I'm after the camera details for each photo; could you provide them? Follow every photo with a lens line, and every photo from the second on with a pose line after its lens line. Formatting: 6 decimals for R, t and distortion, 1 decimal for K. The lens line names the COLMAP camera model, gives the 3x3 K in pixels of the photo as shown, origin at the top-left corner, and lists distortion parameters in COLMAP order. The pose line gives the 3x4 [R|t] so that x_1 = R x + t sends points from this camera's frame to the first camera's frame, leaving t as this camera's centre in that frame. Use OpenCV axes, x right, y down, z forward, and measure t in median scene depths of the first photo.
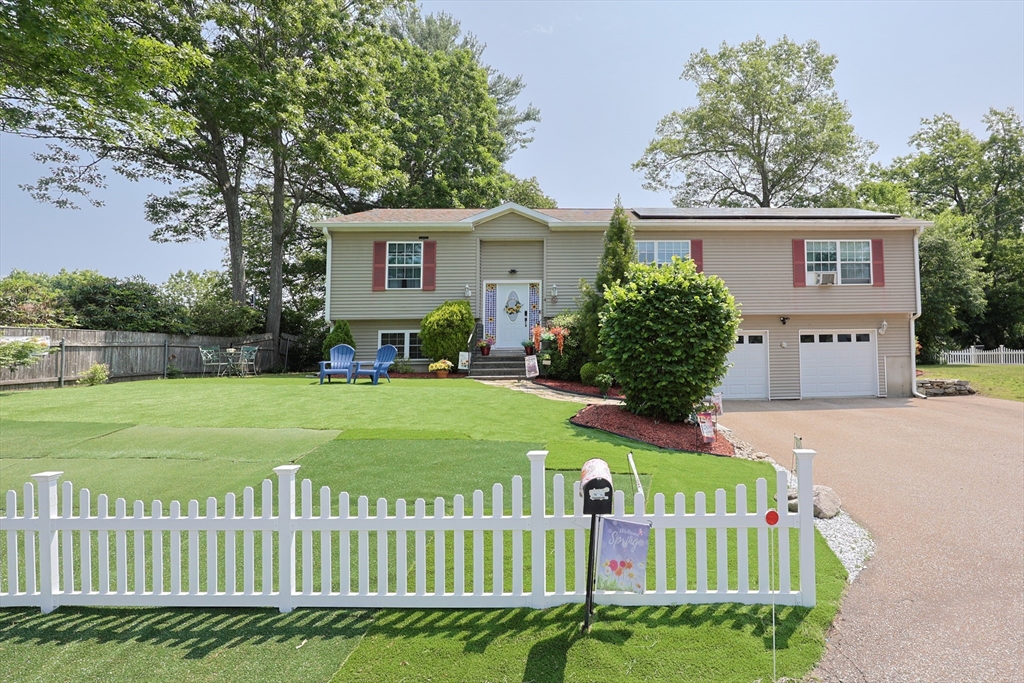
lens RADIAL K [[444.3, 0, 605.6], [0, 444.3, 324.1], [0, 0, 1]] dist [0.005255, 0.000208]
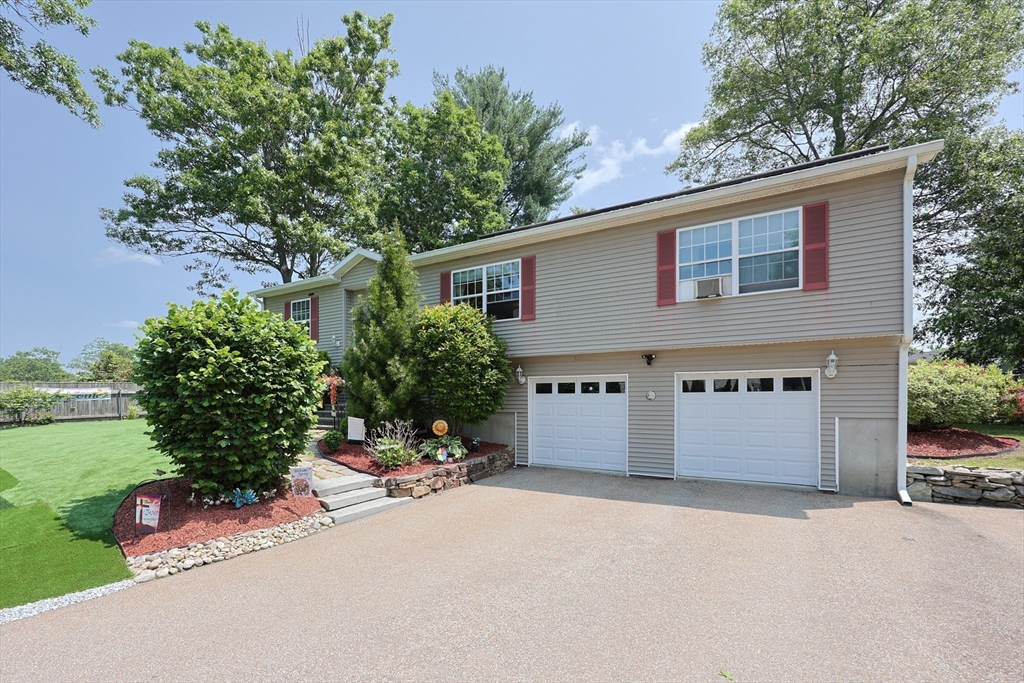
lens RADIAL K [[454.6, 0, 508.7], [0, 454.6, 386.2], [0, 0, 1]] dist [-0.004937, -0.000358]
pose [[0.837944, -0.004545, -0.545737, 0.612721], [0.026129, 0.999153, 0.031799, 0.005851], [0.545130, -0.040905, 0.837353, 0.330503]]
